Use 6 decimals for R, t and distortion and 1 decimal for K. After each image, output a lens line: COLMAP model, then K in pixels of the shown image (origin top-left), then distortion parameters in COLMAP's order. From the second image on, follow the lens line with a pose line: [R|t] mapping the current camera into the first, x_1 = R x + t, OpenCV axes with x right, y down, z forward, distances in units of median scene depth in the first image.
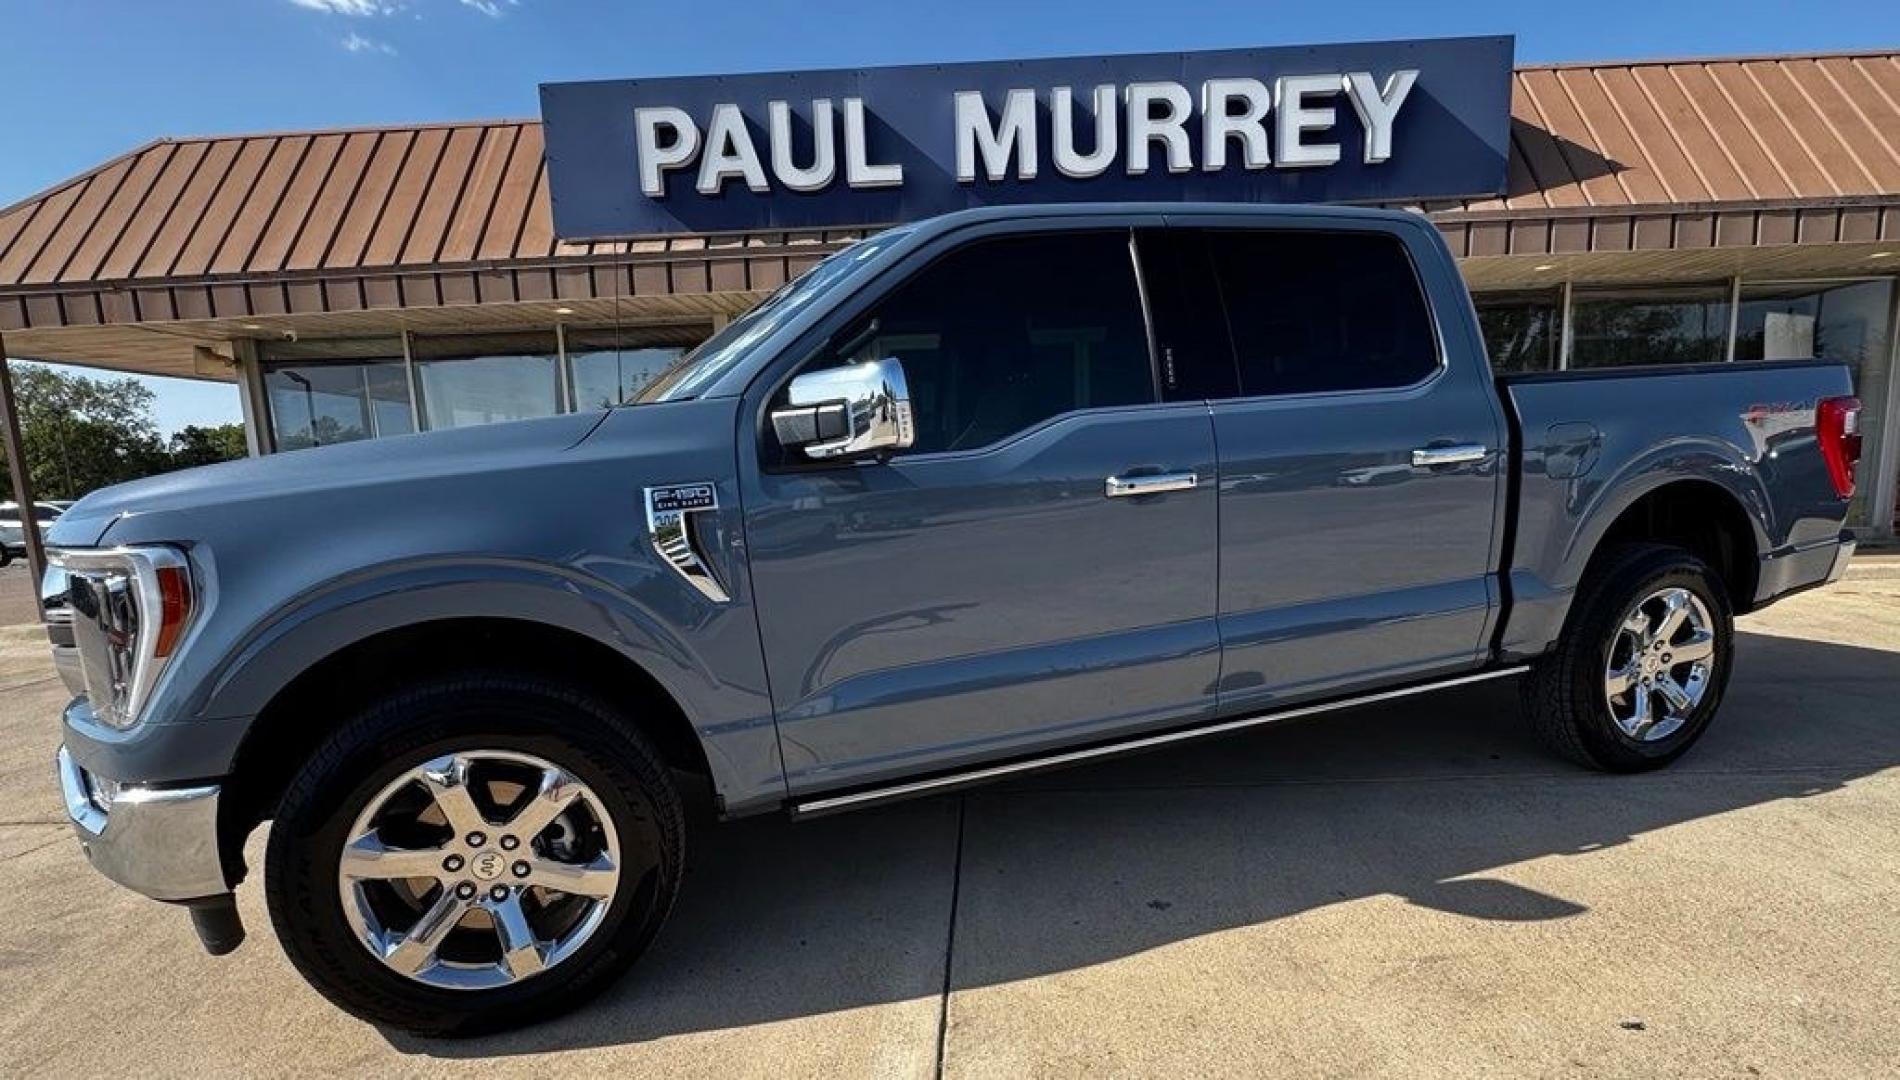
lens RADIAL K [[881.2, 0, 949.5], [0, 881.2, 634.5], [0, 0, 1]] dist [-0.001345, -0.000241]
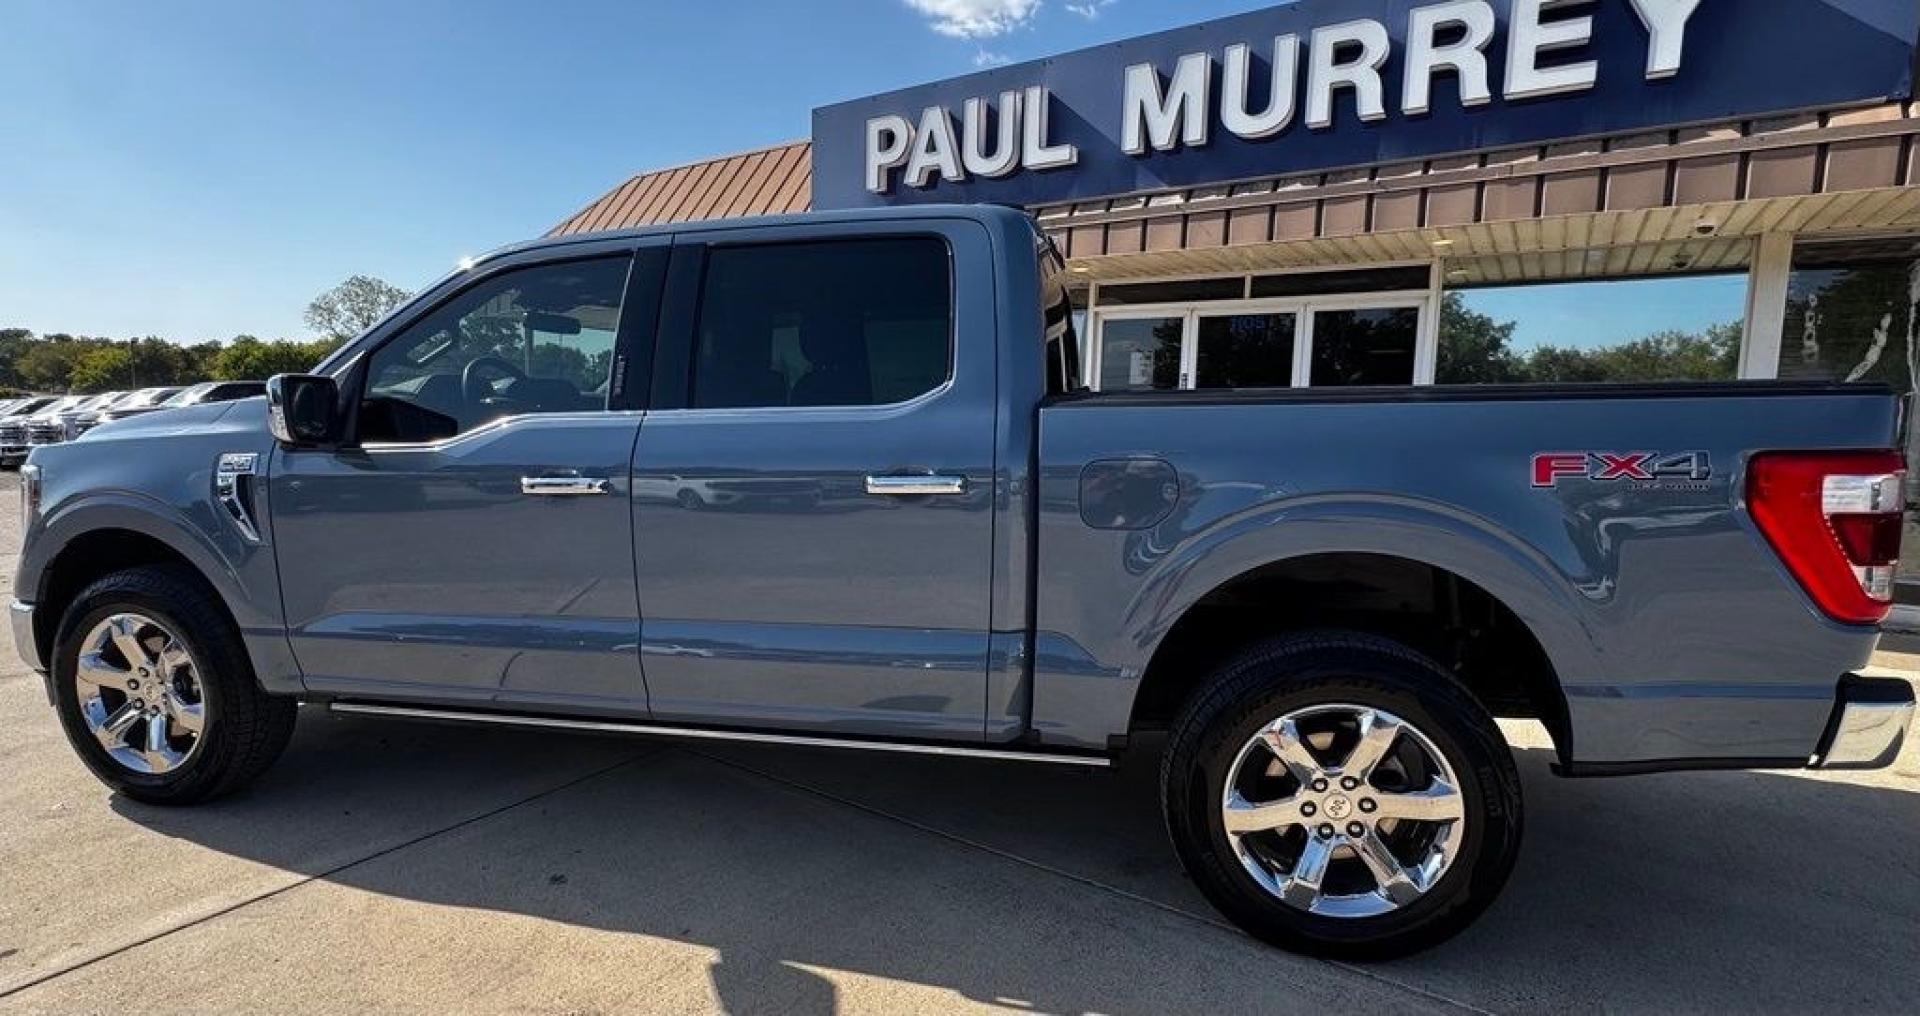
lens RADIAL K [[861.0, 0, 958.6], [0, 861.0, 538.3], [0, 0, 1]] dist [-0.001063, -0.000568]
pose [[0.852836, 0.130400, -0.505635, 0.402726], [-0.153233, 0.988184, -0.003607, -0.060448], [0.499190, 0.080556, 0.862740, 0.114190]]
